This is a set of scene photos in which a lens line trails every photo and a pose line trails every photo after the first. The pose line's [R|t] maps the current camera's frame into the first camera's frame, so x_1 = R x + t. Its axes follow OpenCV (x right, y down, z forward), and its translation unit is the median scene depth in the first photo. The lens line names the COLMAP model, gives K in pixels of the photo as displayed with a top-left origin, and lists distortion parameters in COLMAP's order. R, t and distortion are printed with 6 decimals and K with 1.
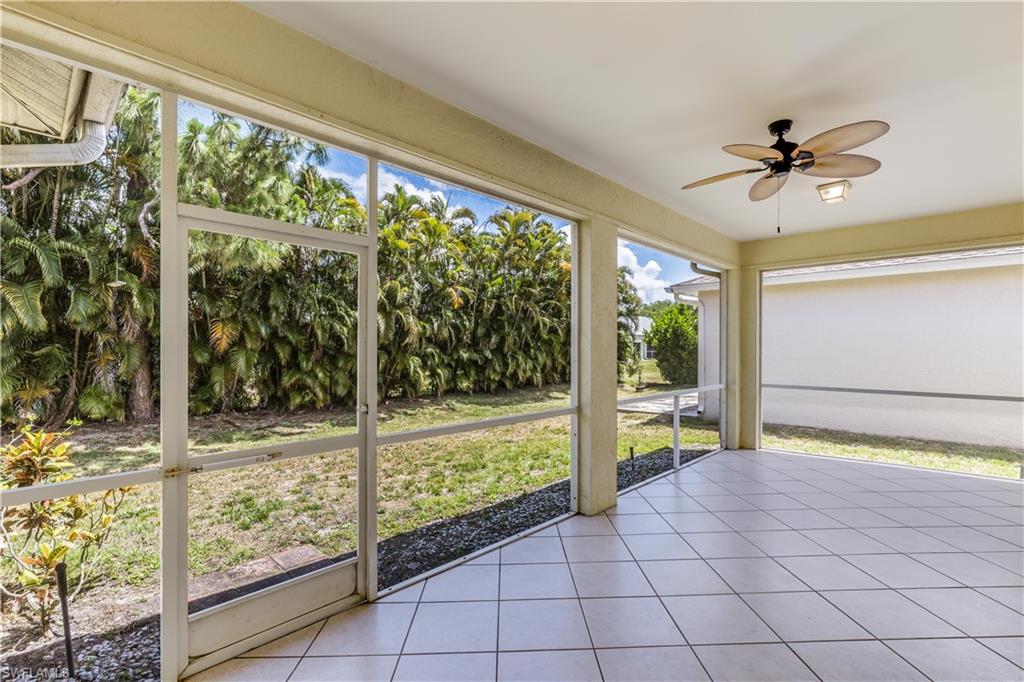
lens RADIAL K [[462.8, 0, 506.6], [0, 462.8, 347.2], [0, 0, 1]] dist [-0.004151, -0.000247]
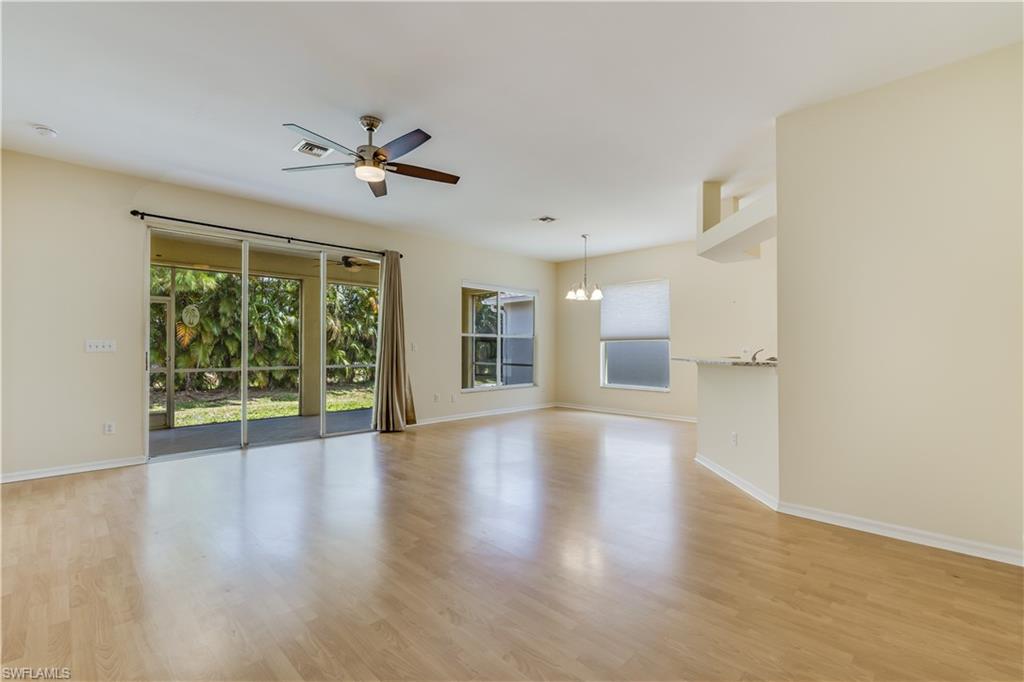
lens RADIAL K [[462.8, 0, 512.8], [0, 462.8, 343.5], [0, 0, 1]] dist [-0.004151, -0.000247]
pose [[1.000000, 0.000797, -0.000026, 0.351169], [-0.000797, 0.999969, -0.007884, 0.012593], [0.000020, 0.007884, 0.999969, -0.370062]]
